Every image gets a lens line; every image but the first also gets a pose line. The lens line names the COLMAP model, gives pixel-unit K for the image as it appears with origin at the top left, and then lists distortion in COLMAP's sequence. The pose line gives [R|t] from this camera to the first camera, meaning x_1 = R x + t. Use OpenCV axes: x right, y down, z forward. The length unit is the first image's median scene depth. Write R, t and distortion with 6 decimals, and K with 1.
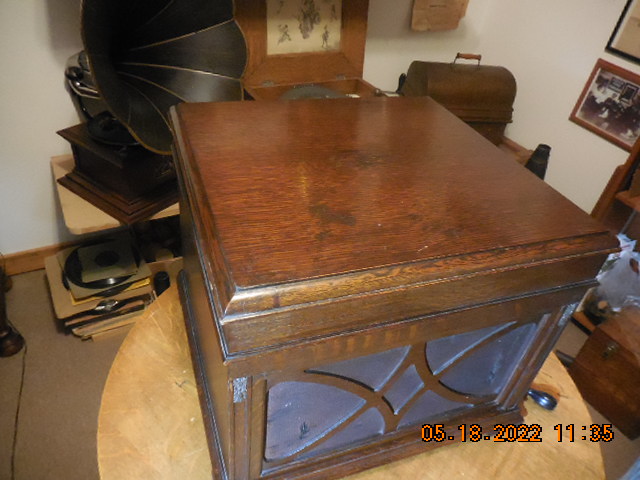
lens RADIAL K [[470.1, 0, 322.2], [0, 470.1, 239.6], [0, 0, 1]] dist [-0.006836, -0.000156]
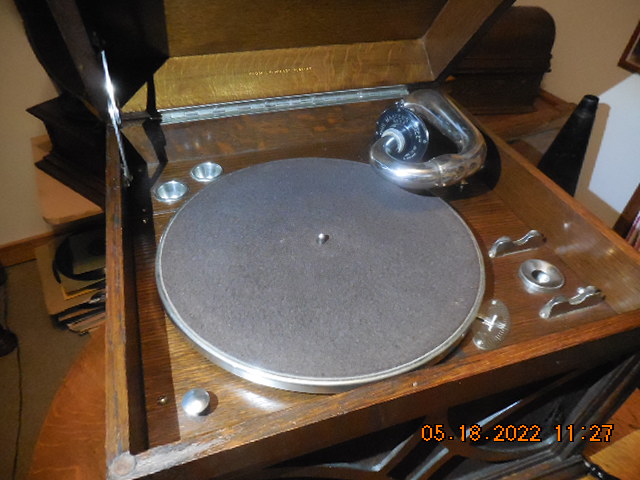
lens RADIAL K [[471.2, 0, 320.0], [0, 471.2, 240.0], [0, 0, 1]] dist [-0.010106, -0.007612]
pose [[0.997588, -0.034137, -0.060437, 0.028795], [0.038315, 0.996854, 0.069388, -0.021023], [0.057879, -0.071537, 0.995757, 0.114655]]
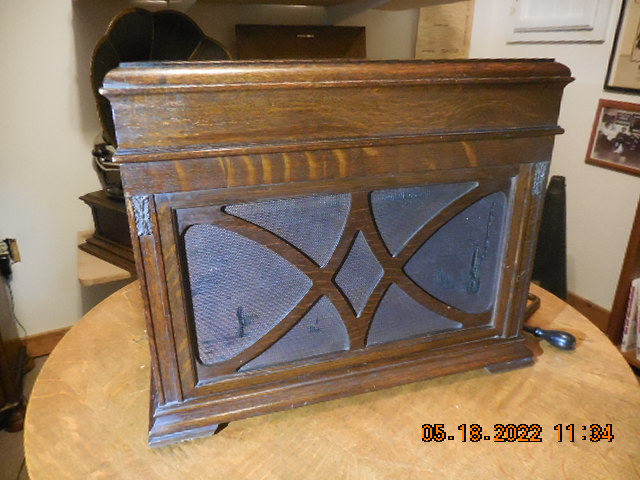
lens RADIAL K [[471.2, 0, 320.0], [0, 471.2, 240.0], [0, 0, 1]] dist [-0.010106, -0.007612]
pose [[0.991862, -0.086770, -0.093176, 0.064655], [0.057886, 0.959130, -0.276983, 0.168950], [0.113402, 0.269335, 0.956347, 0.049845]]
